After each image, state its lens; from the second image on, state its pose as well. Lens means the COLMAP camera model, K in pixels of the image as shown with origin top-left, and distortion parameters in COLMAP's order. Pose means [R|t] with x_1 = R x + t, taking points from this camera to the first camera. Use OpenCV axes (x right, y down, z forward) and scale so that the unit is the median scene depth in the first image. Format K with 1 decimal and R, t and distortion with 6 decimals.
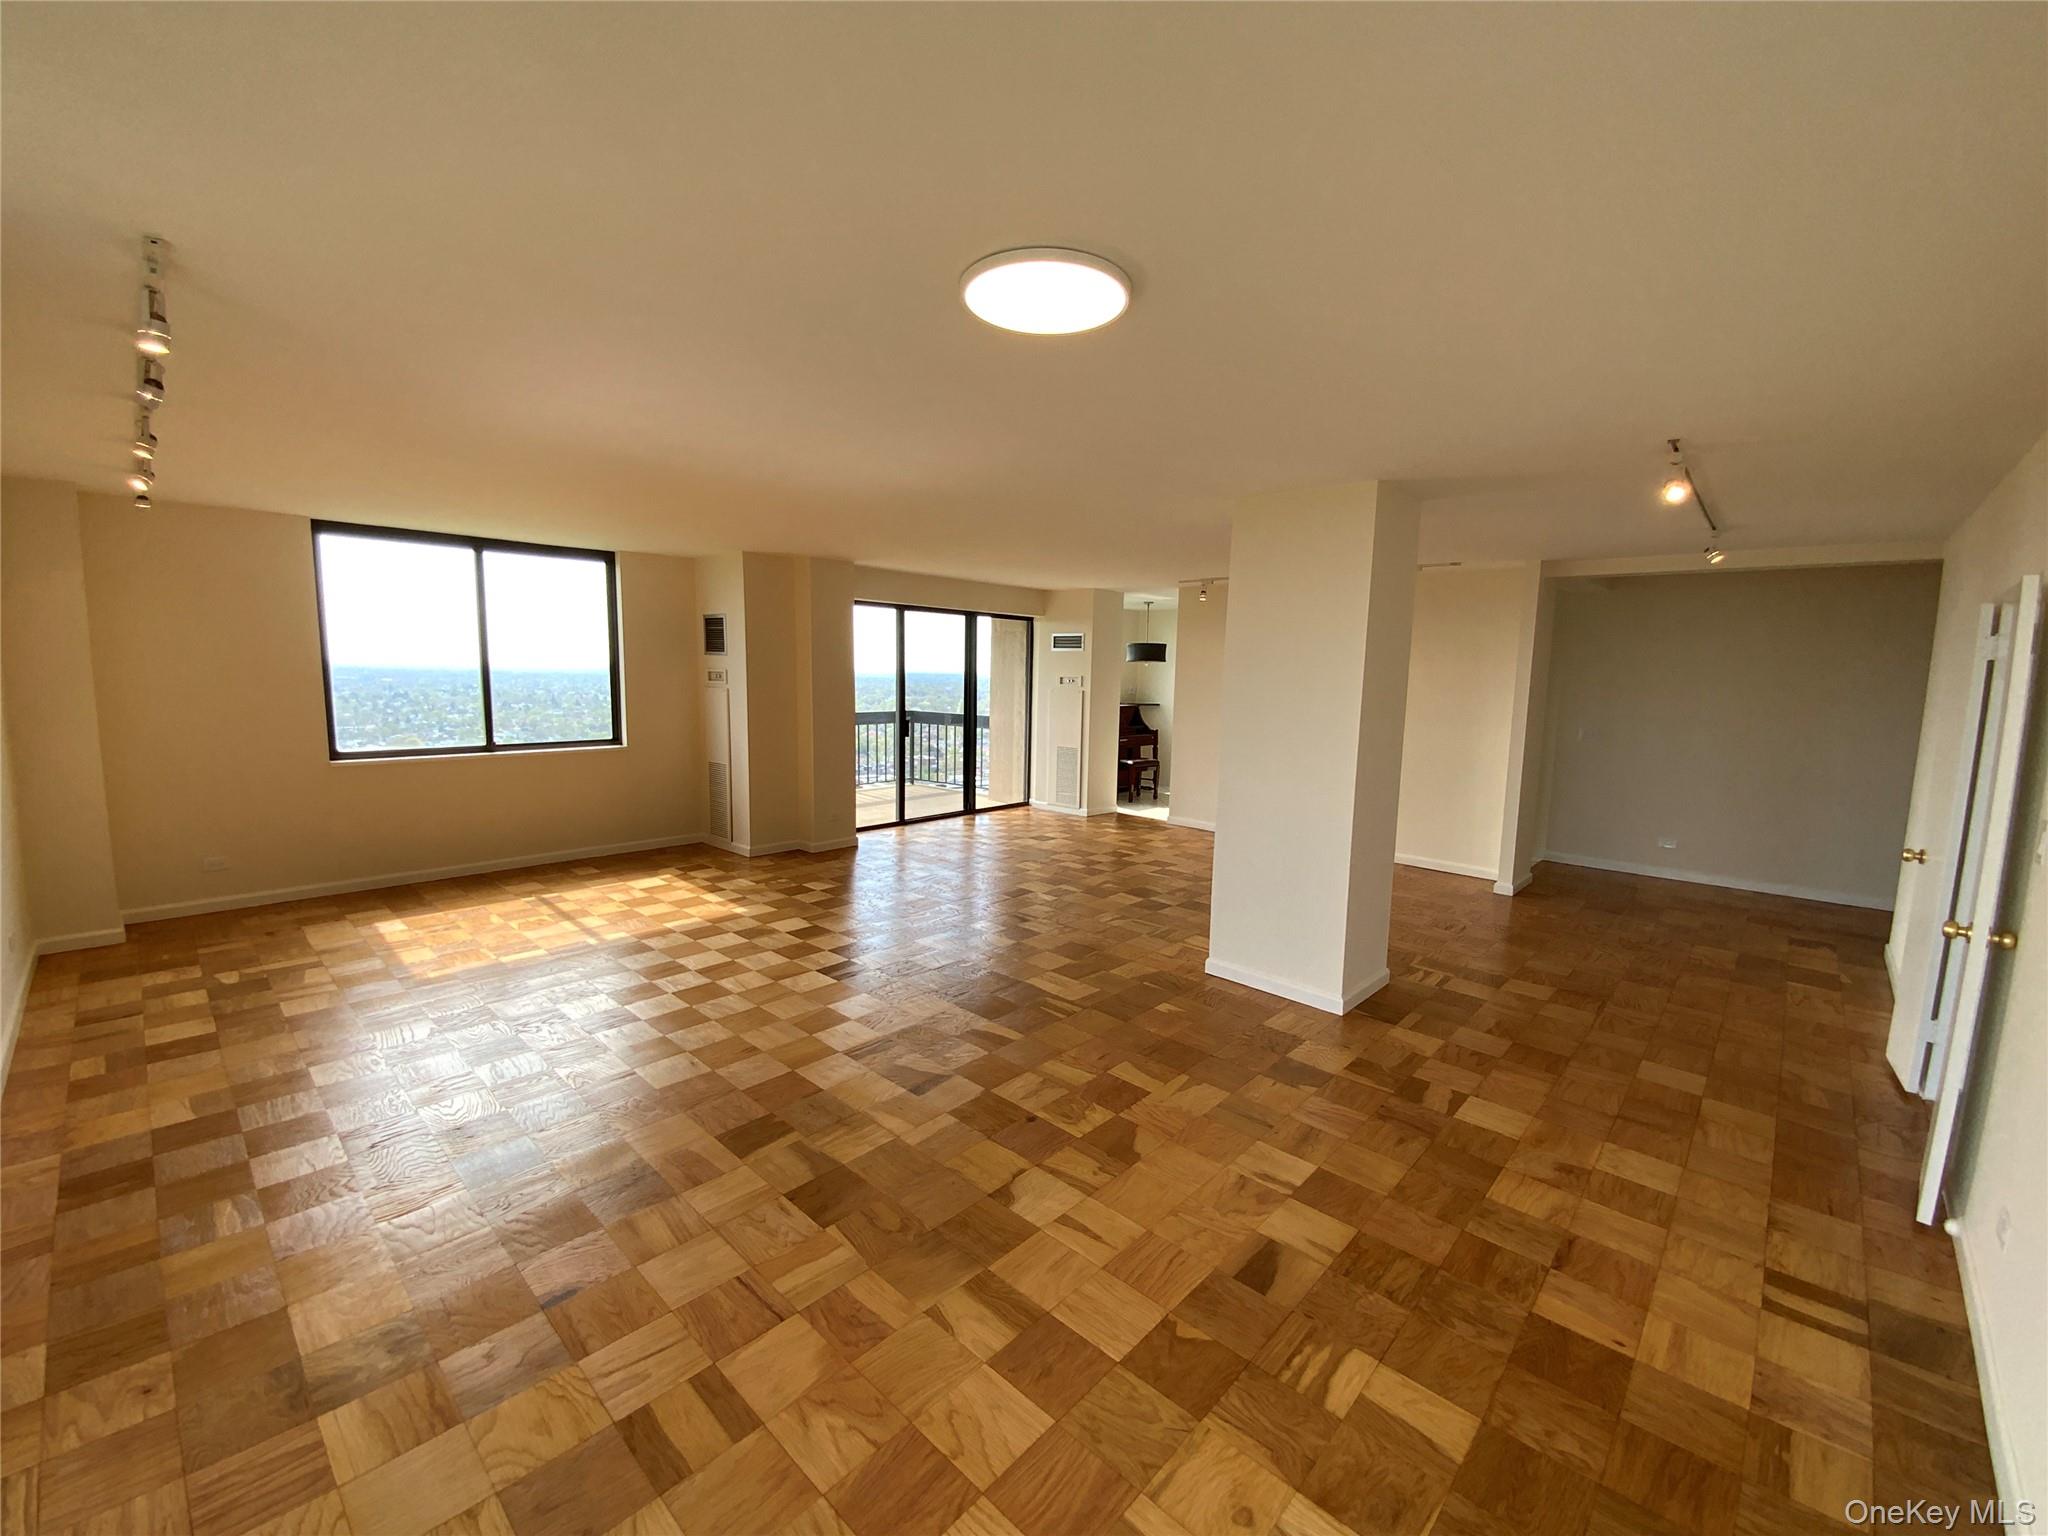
lens RADIAL K [[833.6, 0, 1024.3], [0, 833.6, 765.9], [0, 0, 1]] dist [0.026153, -0.022121]
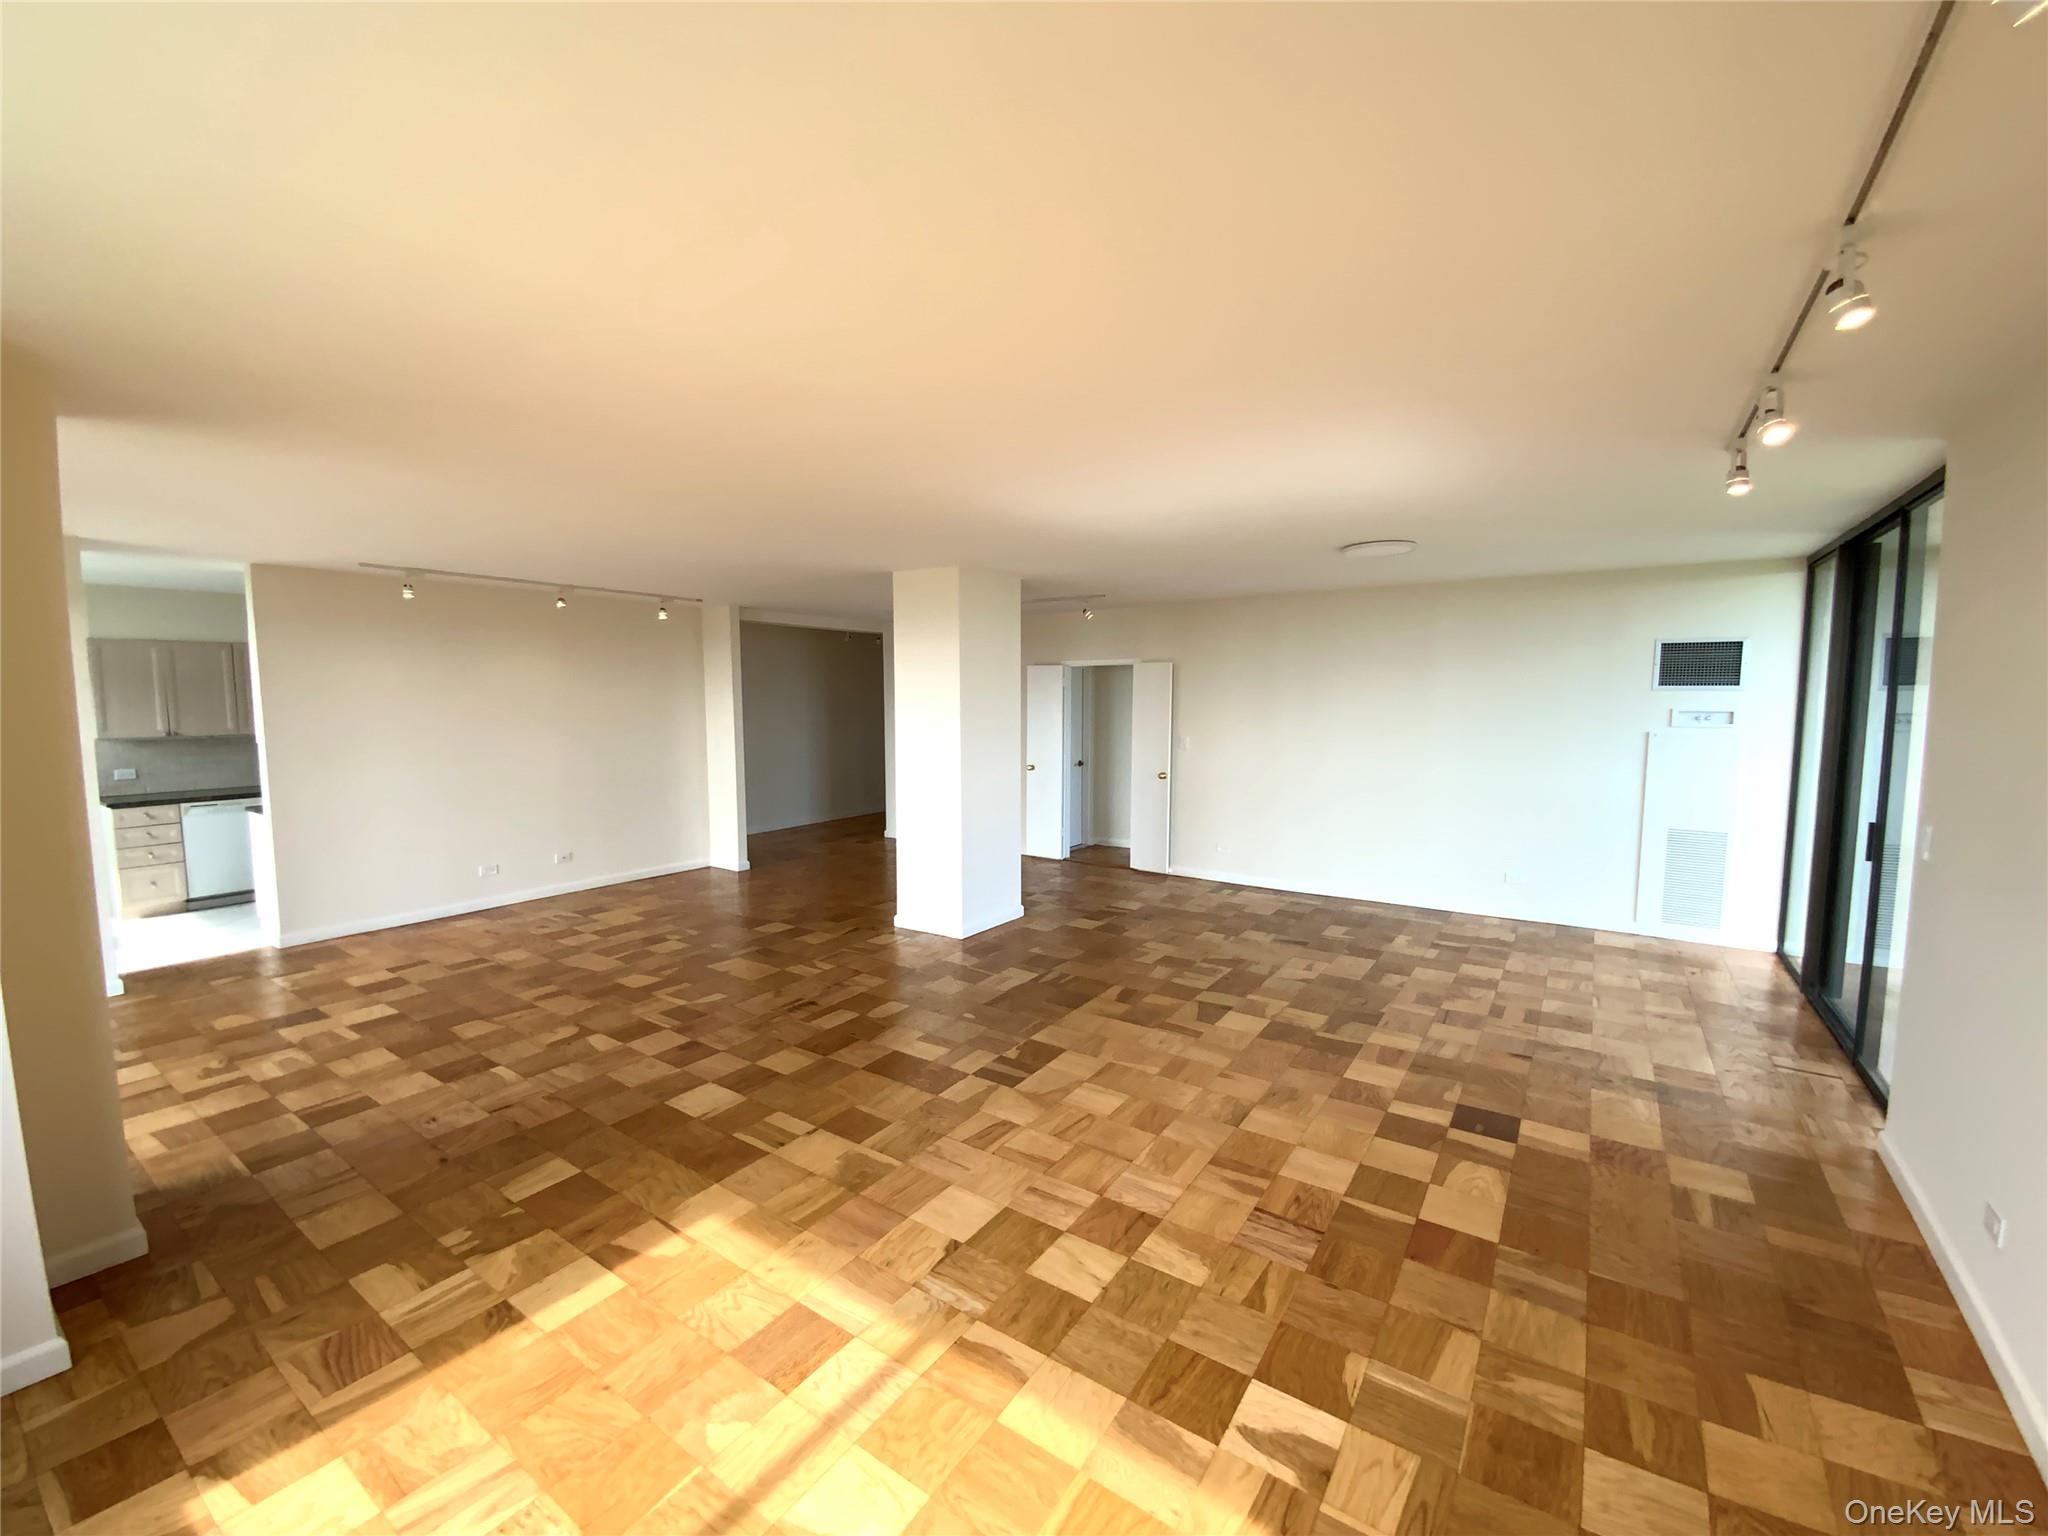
lens RADIAL K [[833.6, 0, 1024.3], [0, 833.6, 765.9], [0, 0, 1]] dist [0.026153, -0.022121]
pose [[-0.146557, -0.110420, 0.983020, -1.582213], [0.115586, 0.985031, 0.127879, -0.246879], [-0.982426, 0.132365, -0.131600, 1.664394]]
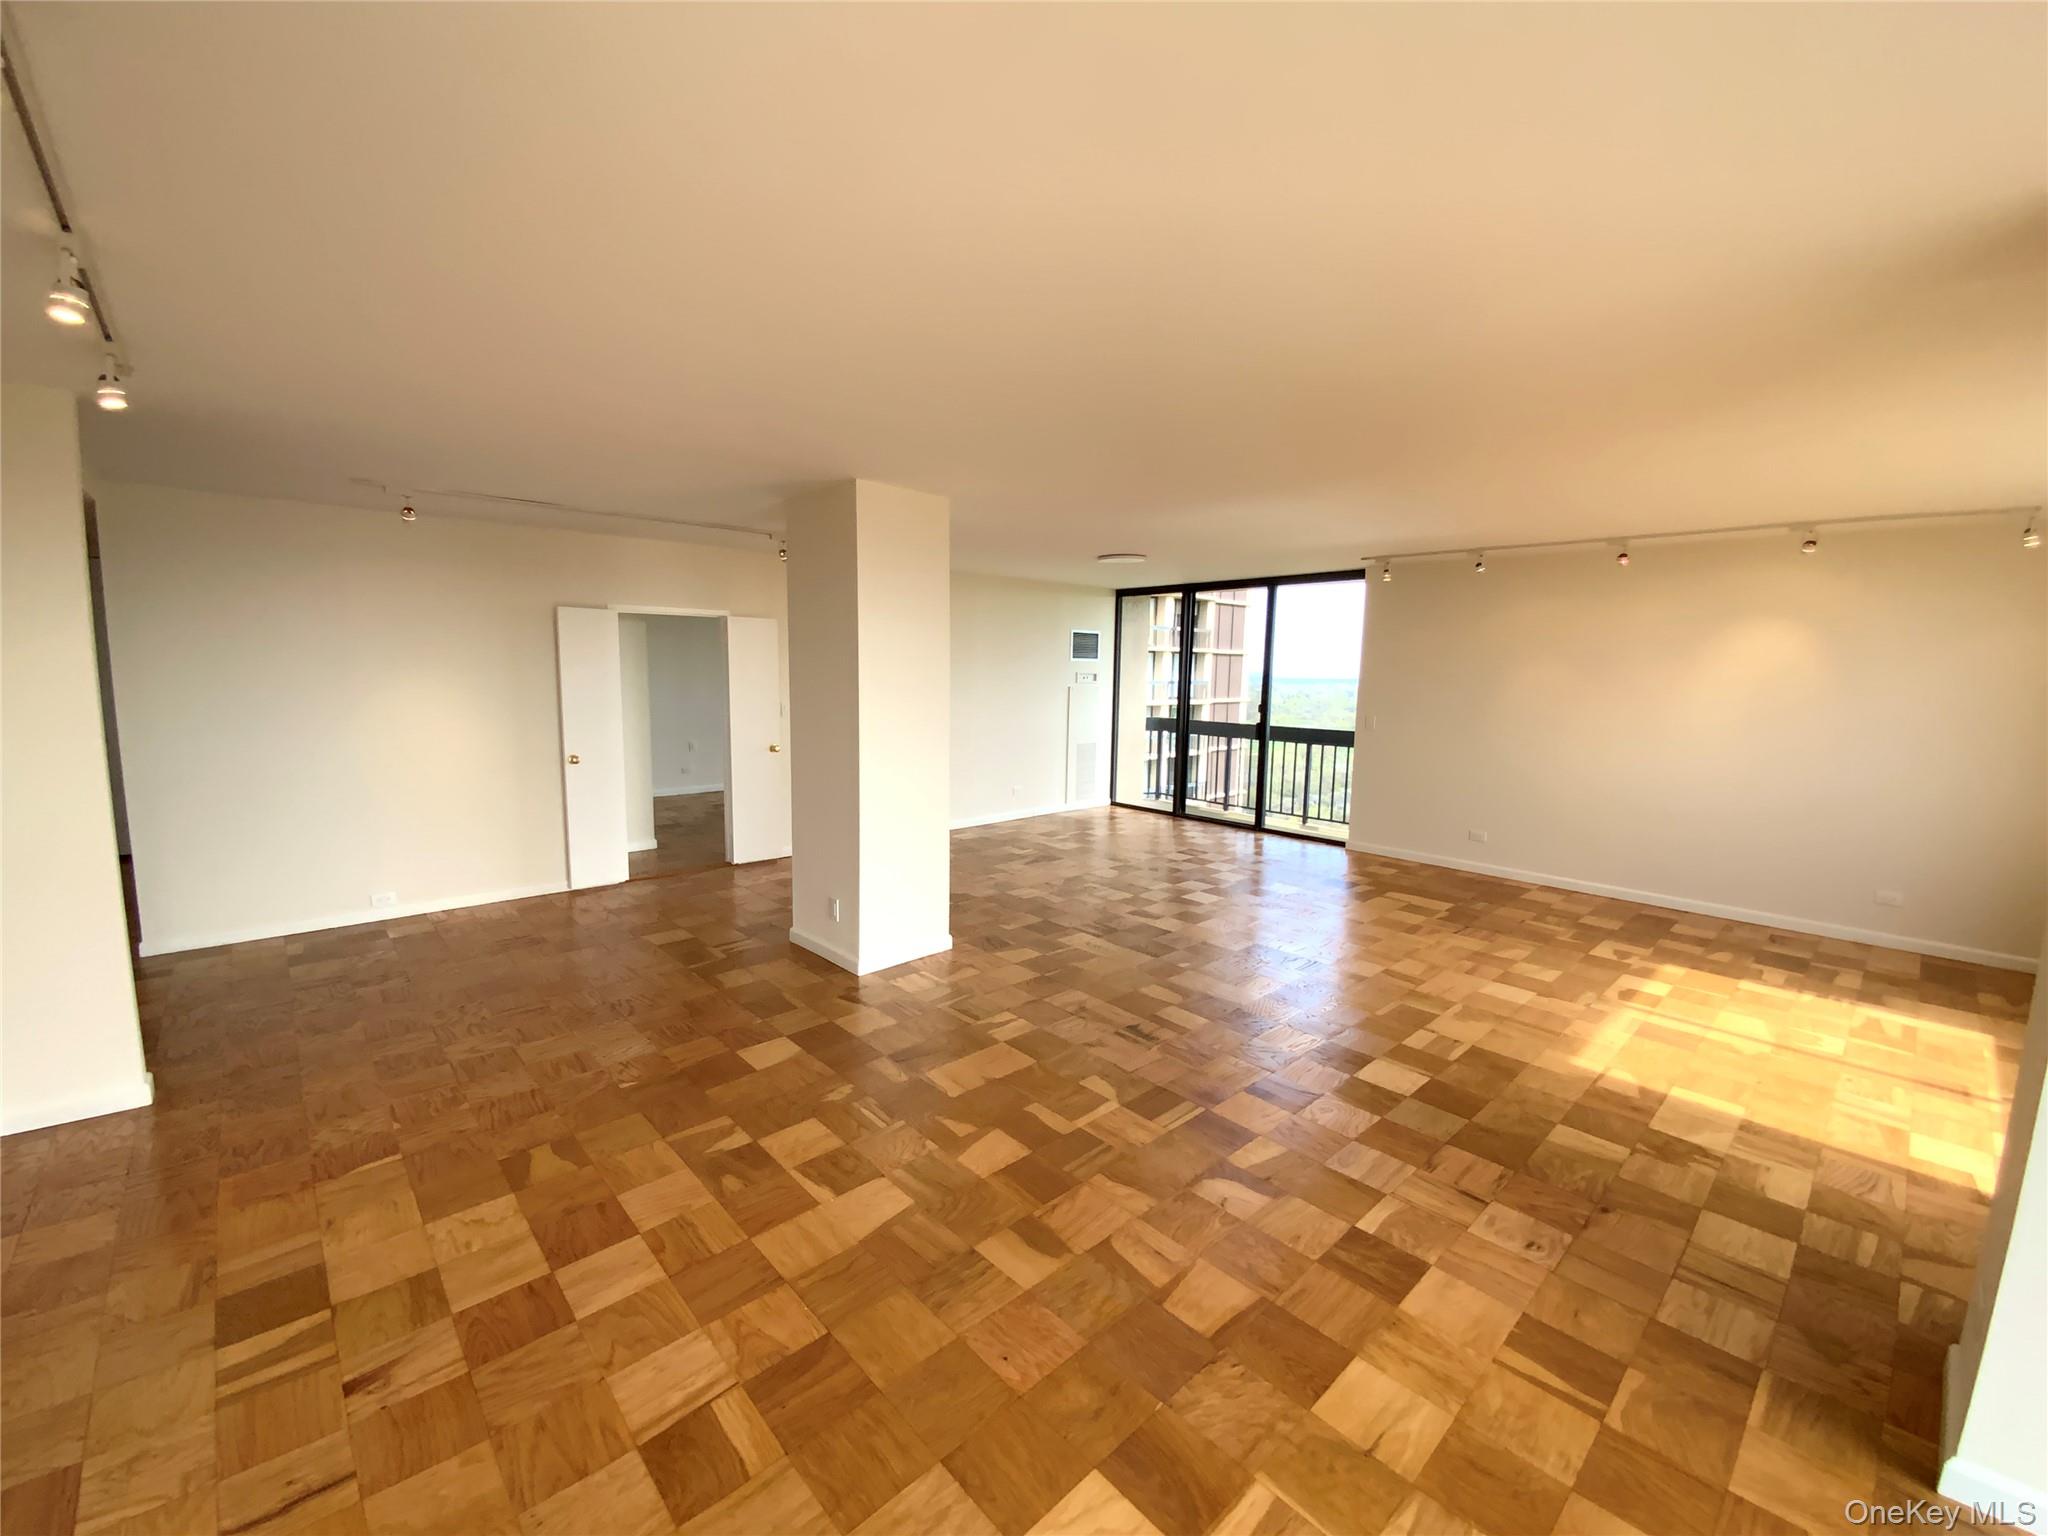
lens RADIAL K [[833.6, 0, 1024.3], [0, 833.6, 765.9], [0, 0, 1]] dist [0.026153, -0.022121]
pose [[-0.996394, -0.053587, 0.065790, 0.111881], [-0.036393, 0.970303, 0.239140, -0.364594], [-0.076651, 0.235884, -0.968754, 3.131432]]
